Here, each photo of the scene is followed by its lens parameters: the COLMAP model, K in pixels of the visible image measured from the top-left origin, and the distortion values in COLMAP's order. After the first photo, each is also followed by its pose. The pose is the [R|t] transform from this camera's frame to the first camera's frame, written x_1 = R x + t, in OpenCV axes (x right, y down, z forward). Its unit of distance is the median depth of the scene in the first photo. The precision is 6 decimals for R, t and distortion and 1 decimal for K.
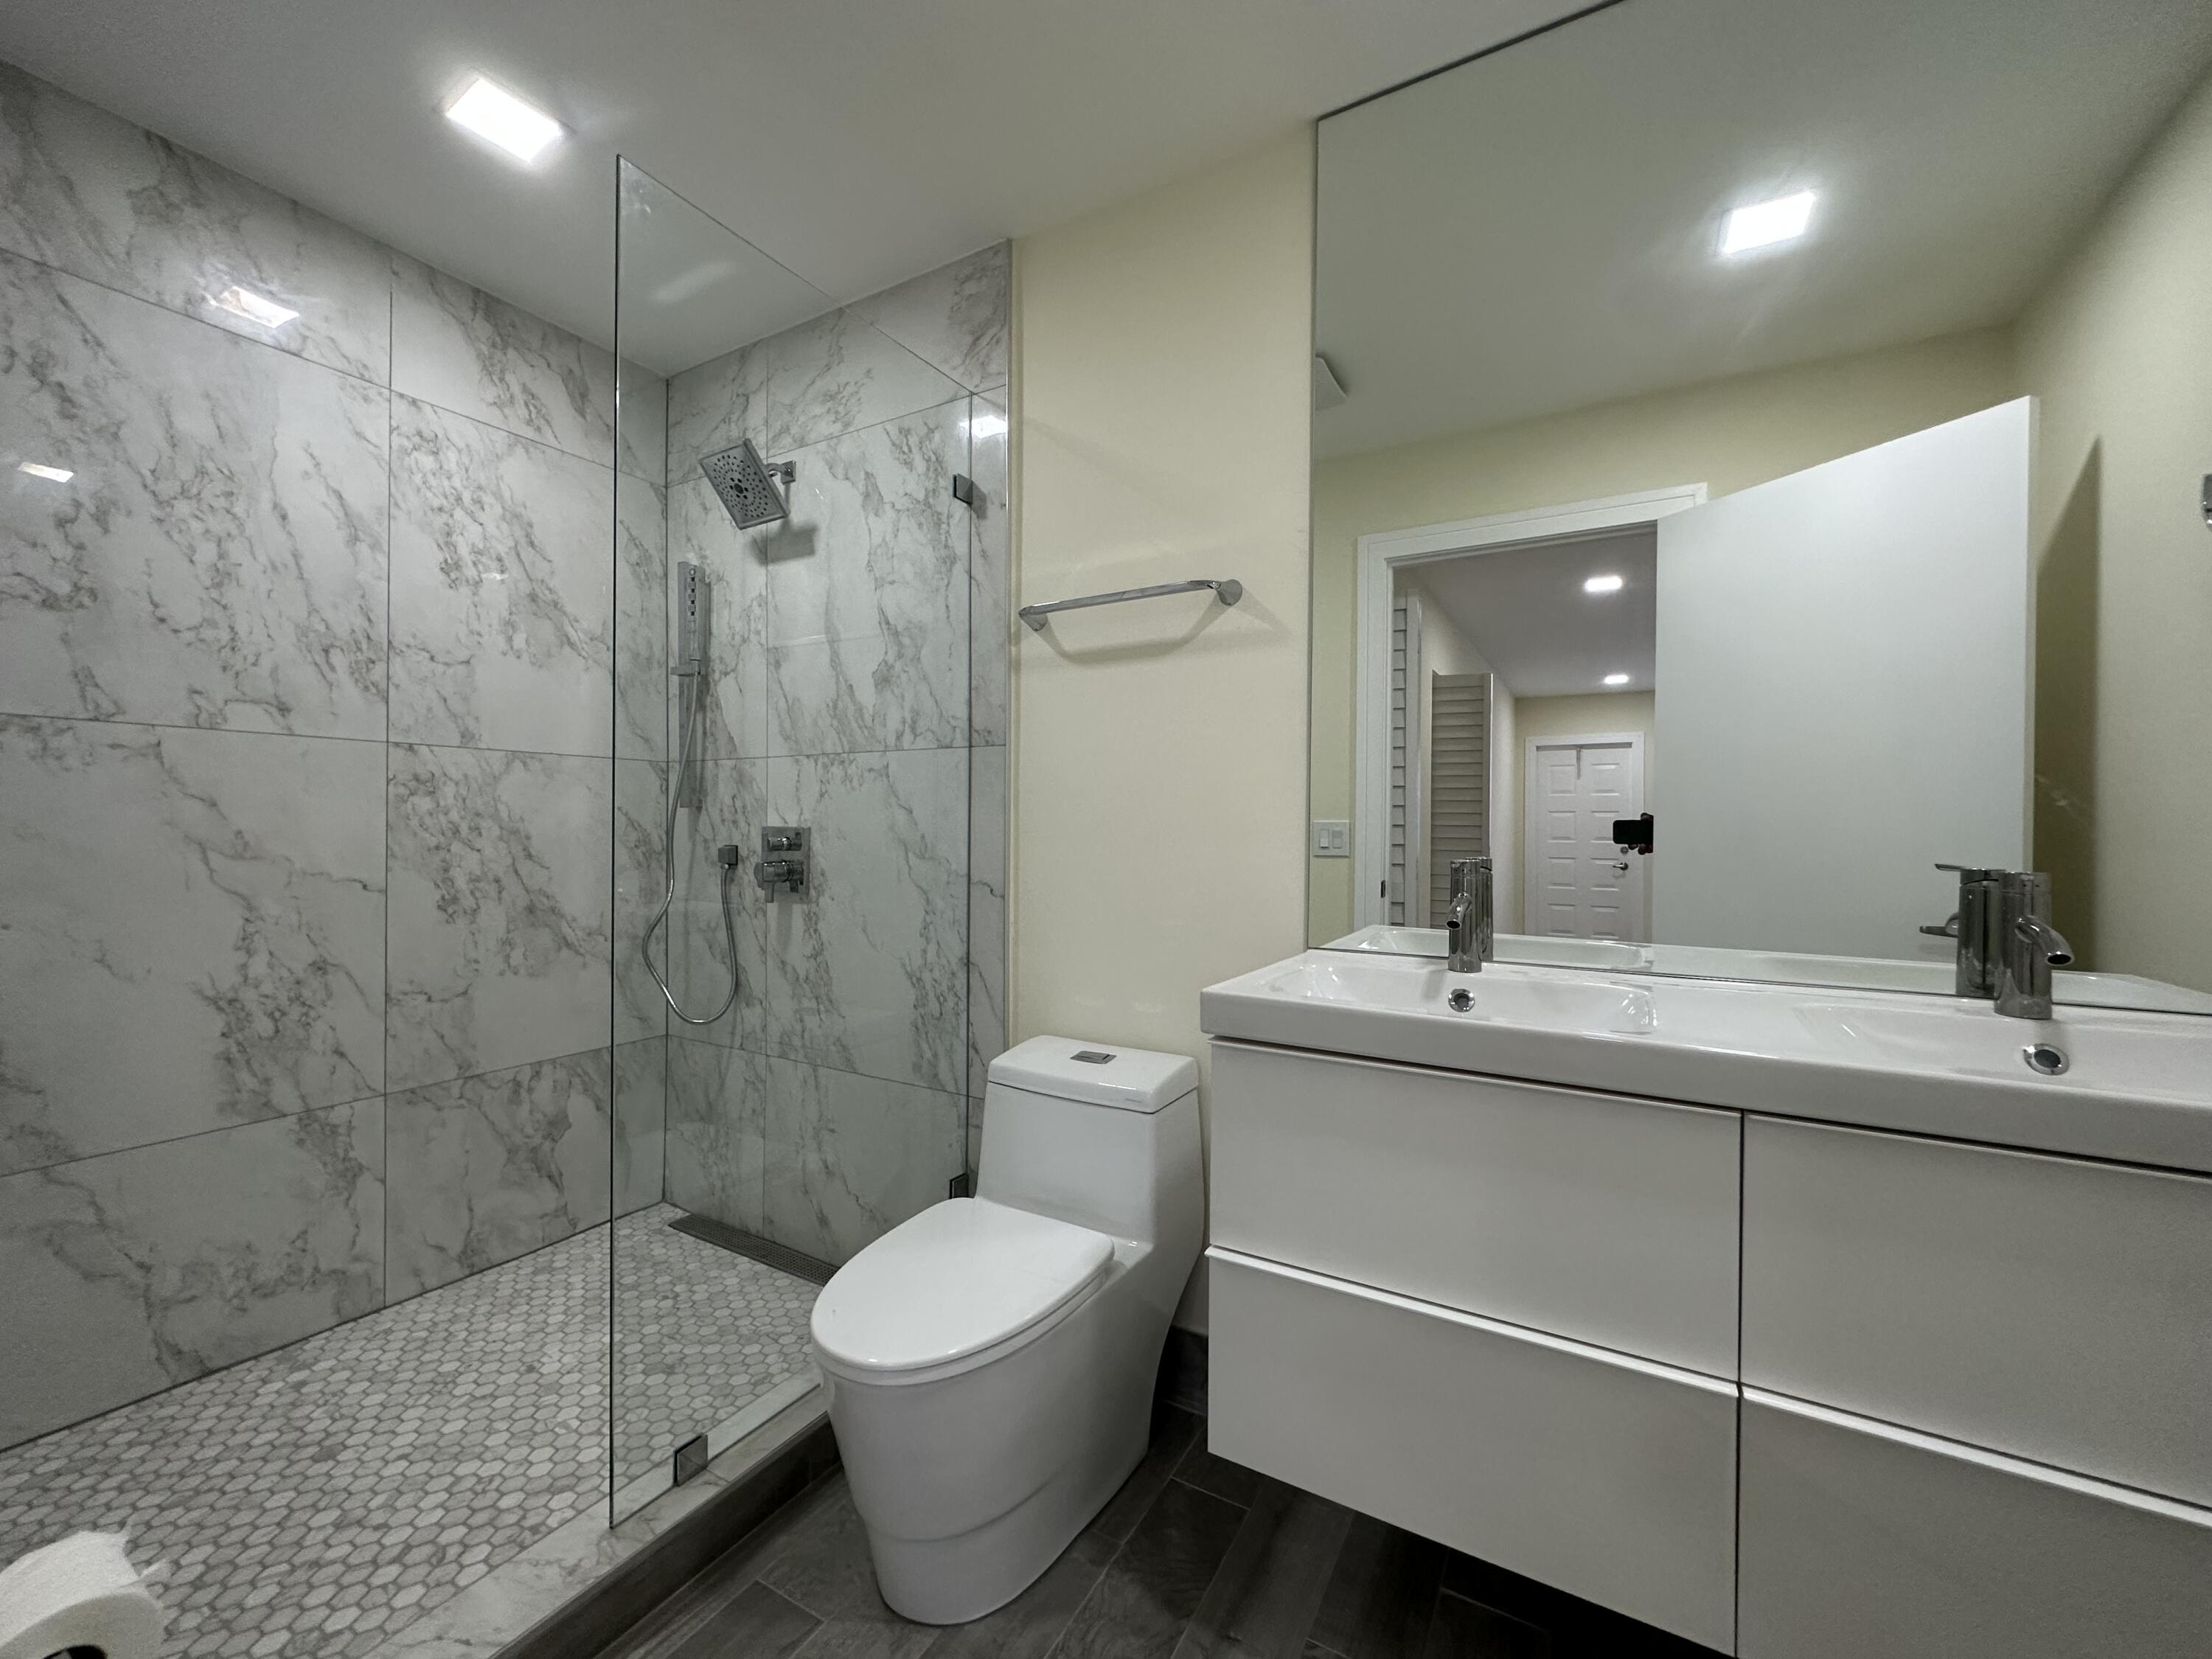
lens RADIAL K [[885.3, 0, 1104.9], [0, 885.3, 827.5], [0, 0, 1]] dist [-0.002007, 0.000323]
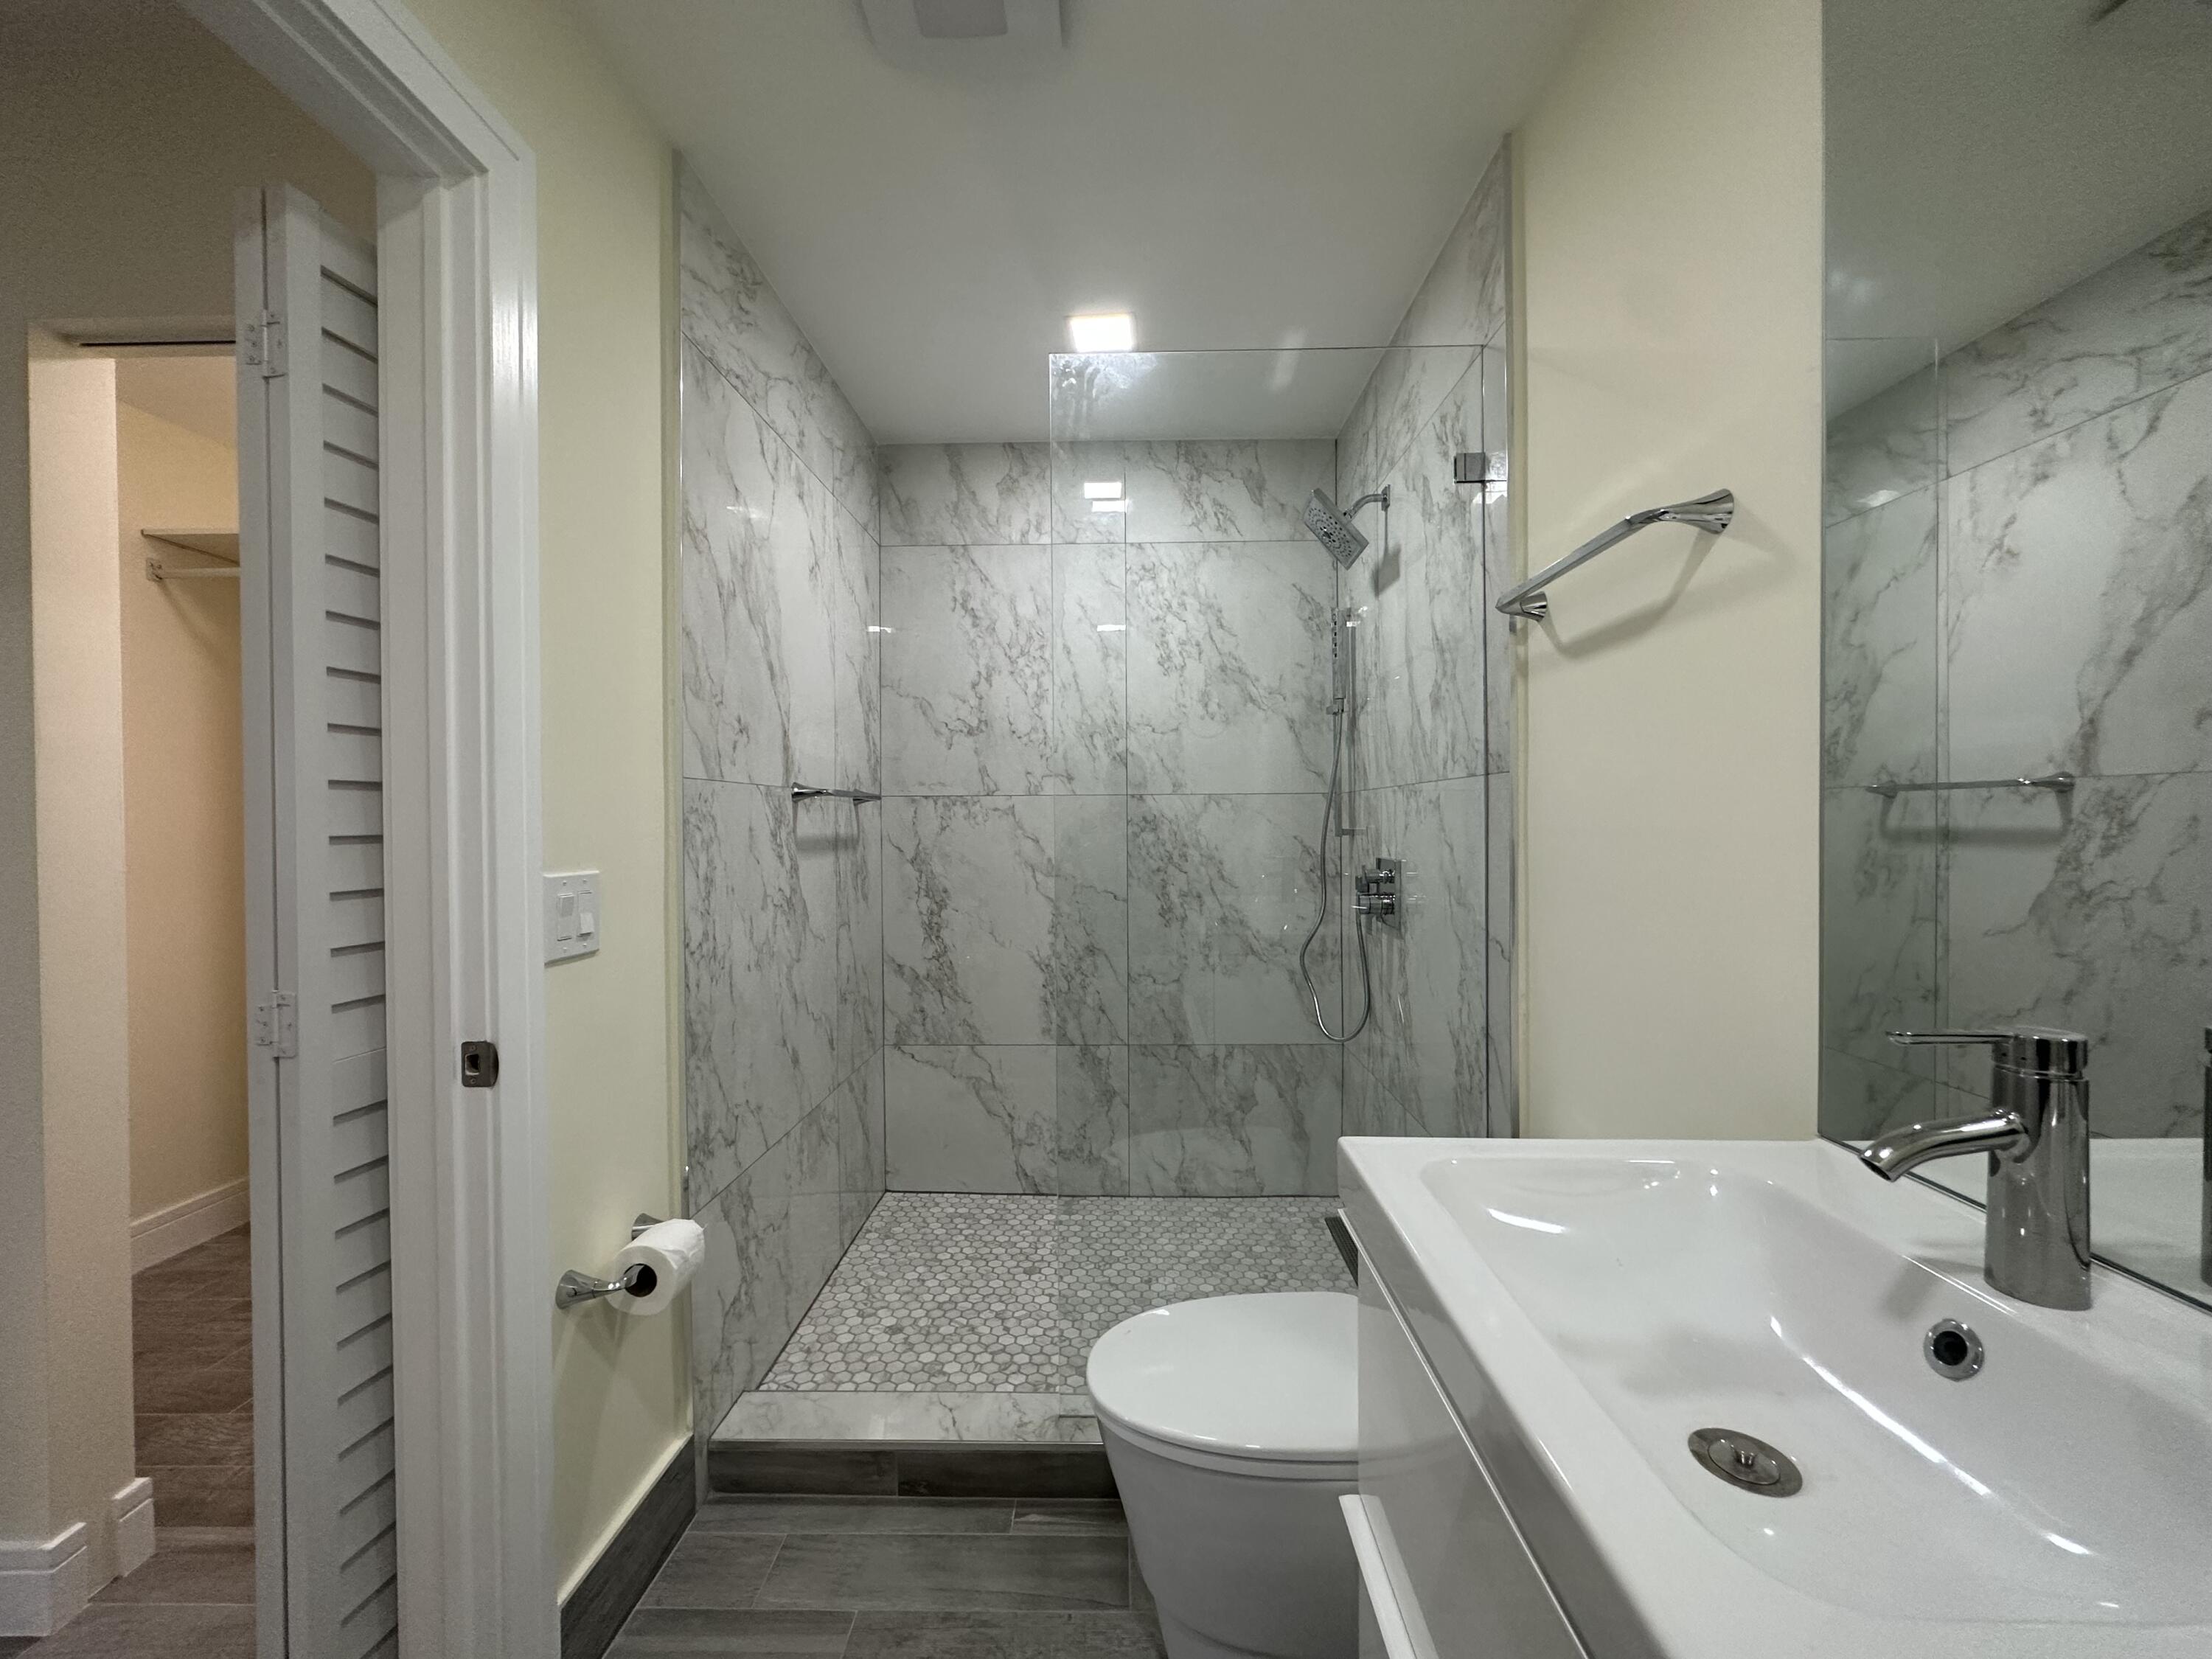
lens RADIAL K [[885.3, 0, 1104.9], [0, 885.3, 827.5], [0, 0, 1]] dist [-0.002007, 0.000323]
pose [[0.479766, -0.002672, -0.877392, 0.418405], [0.010255, 0.999944, 0.002563, -0.049824], [0.877336, -0.010228, 0.479767, 0.302275]]
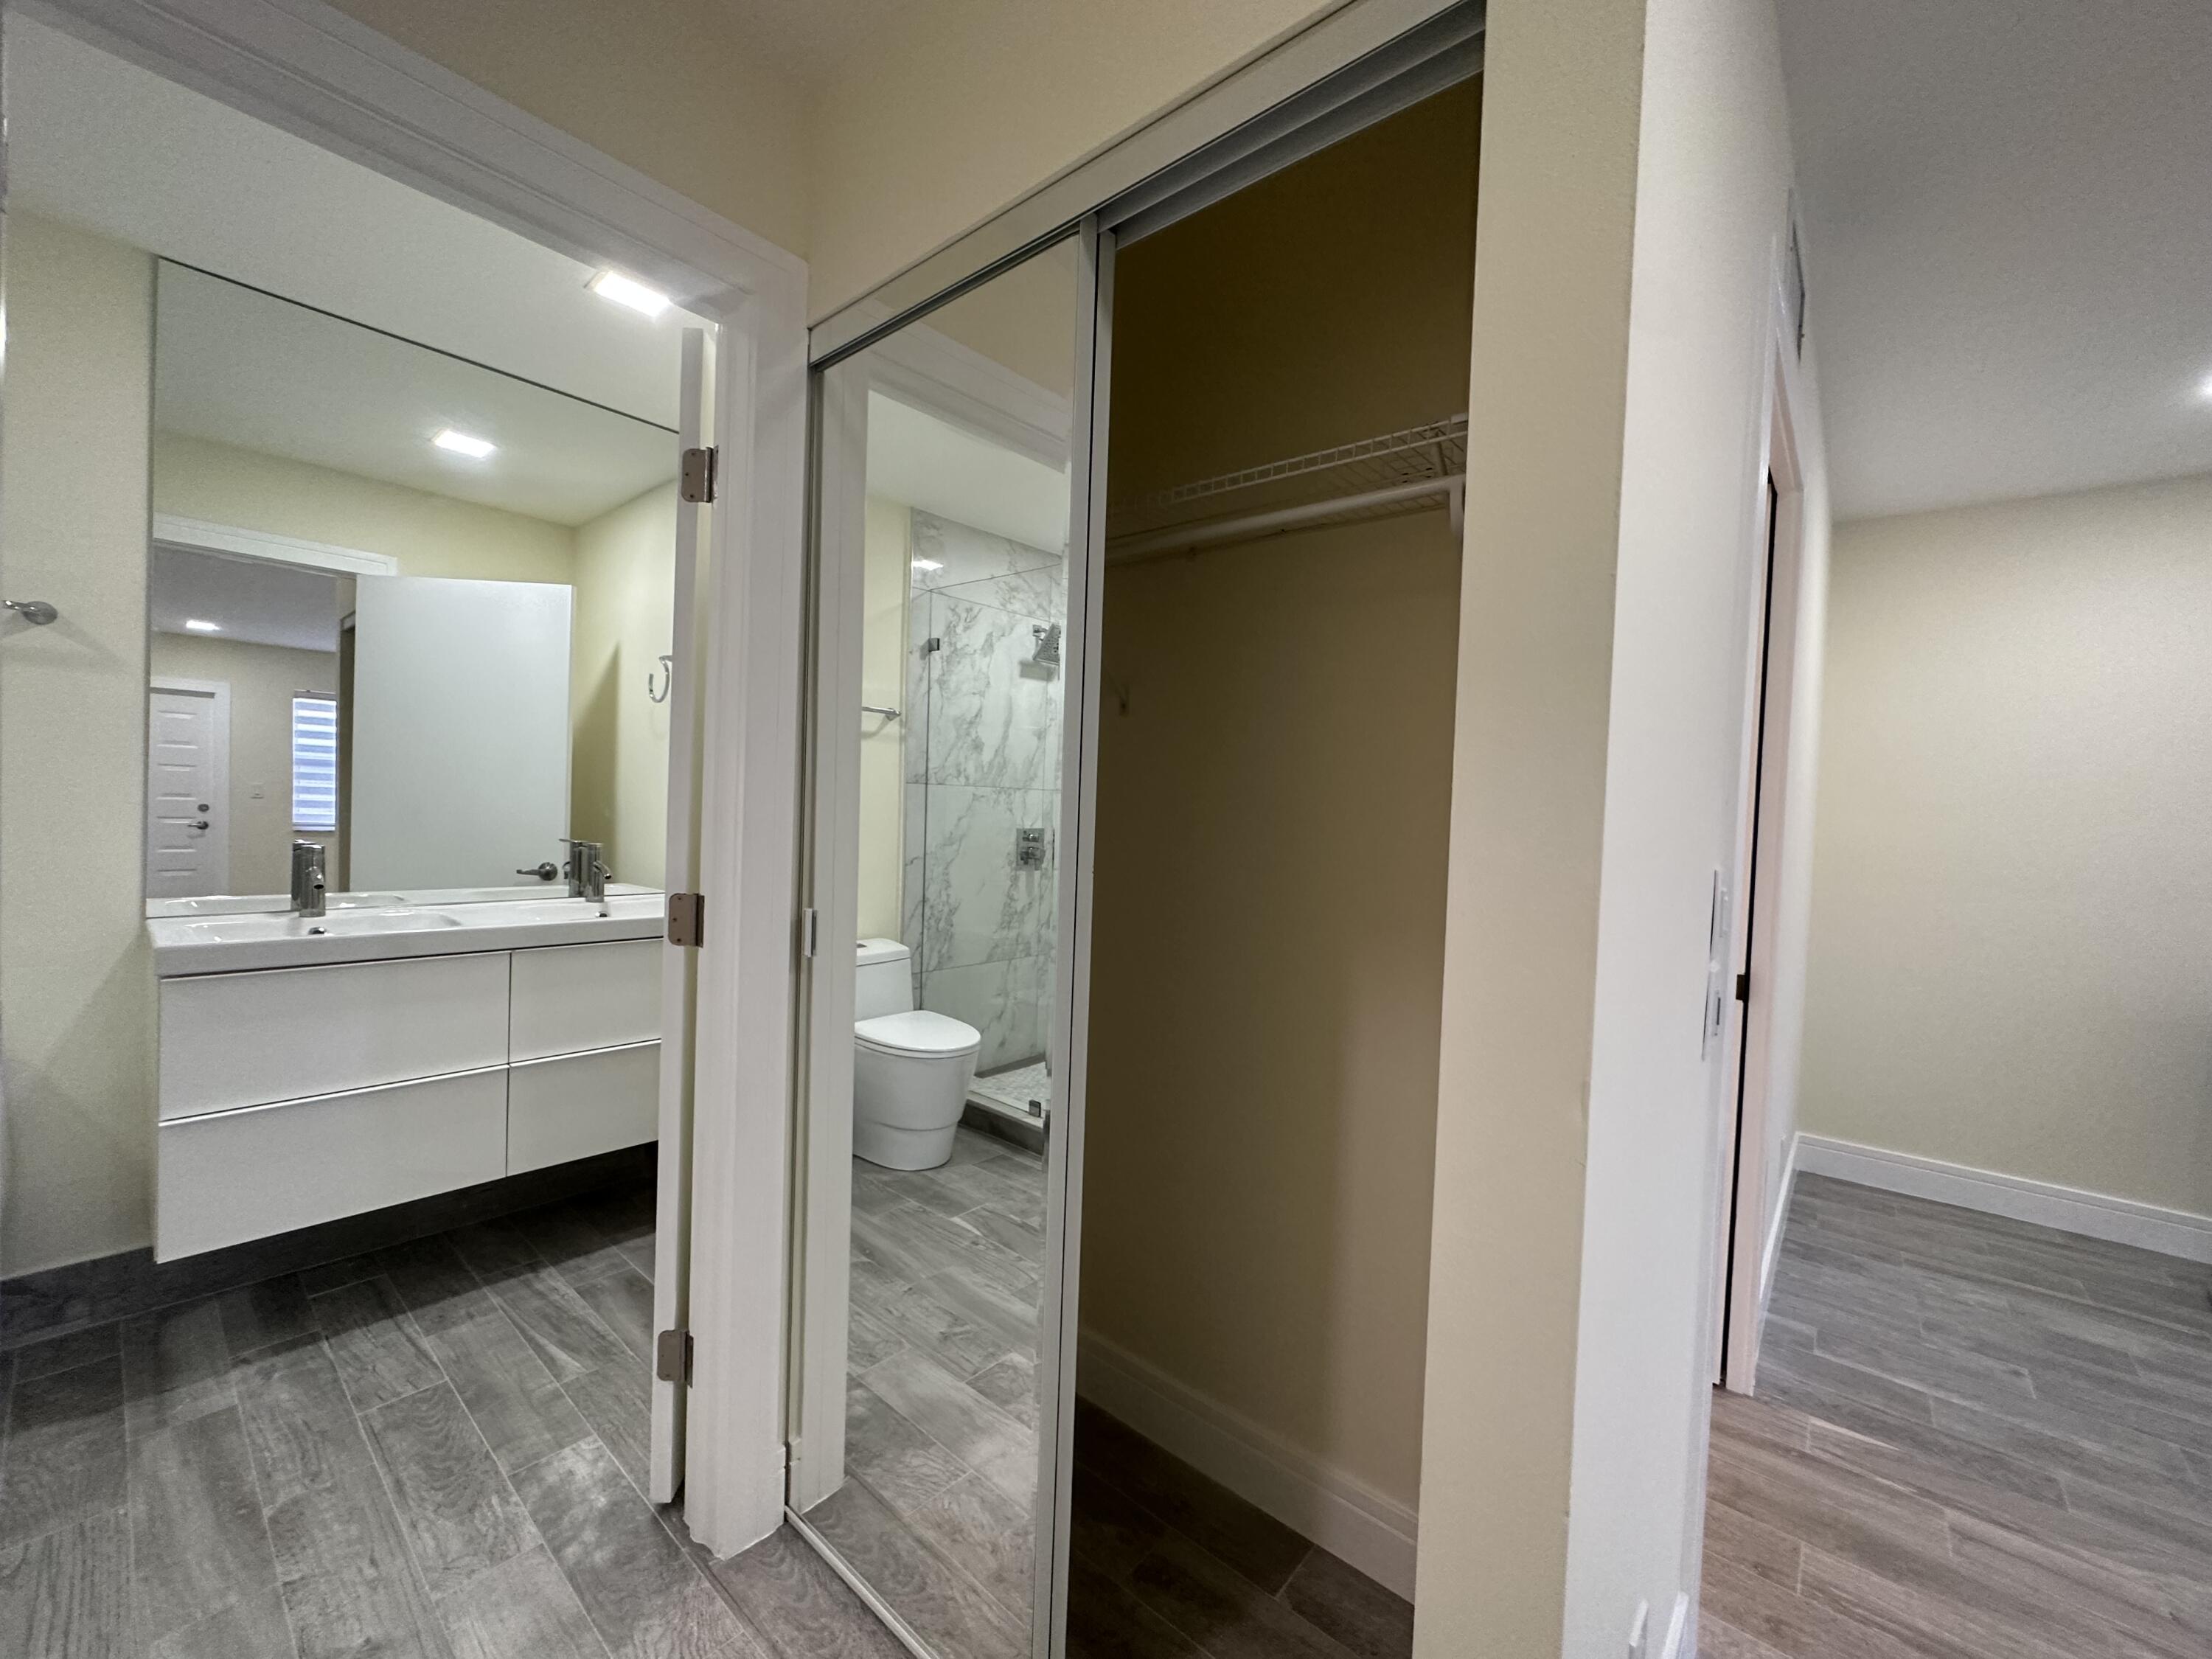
lens RADIAL K [[885.3, 0, 1104.9], [0, 885.3, 827.5], [0, 0, 1]] dist [-0.002007, 0.000323]
pose [[0.195583, -0.023477, 0.980406, -0.620153], [-0.034627, 0.998925, 0.030828, -0.067377], [-0.980076, -0.039978, 0.194560, -0.488784]]
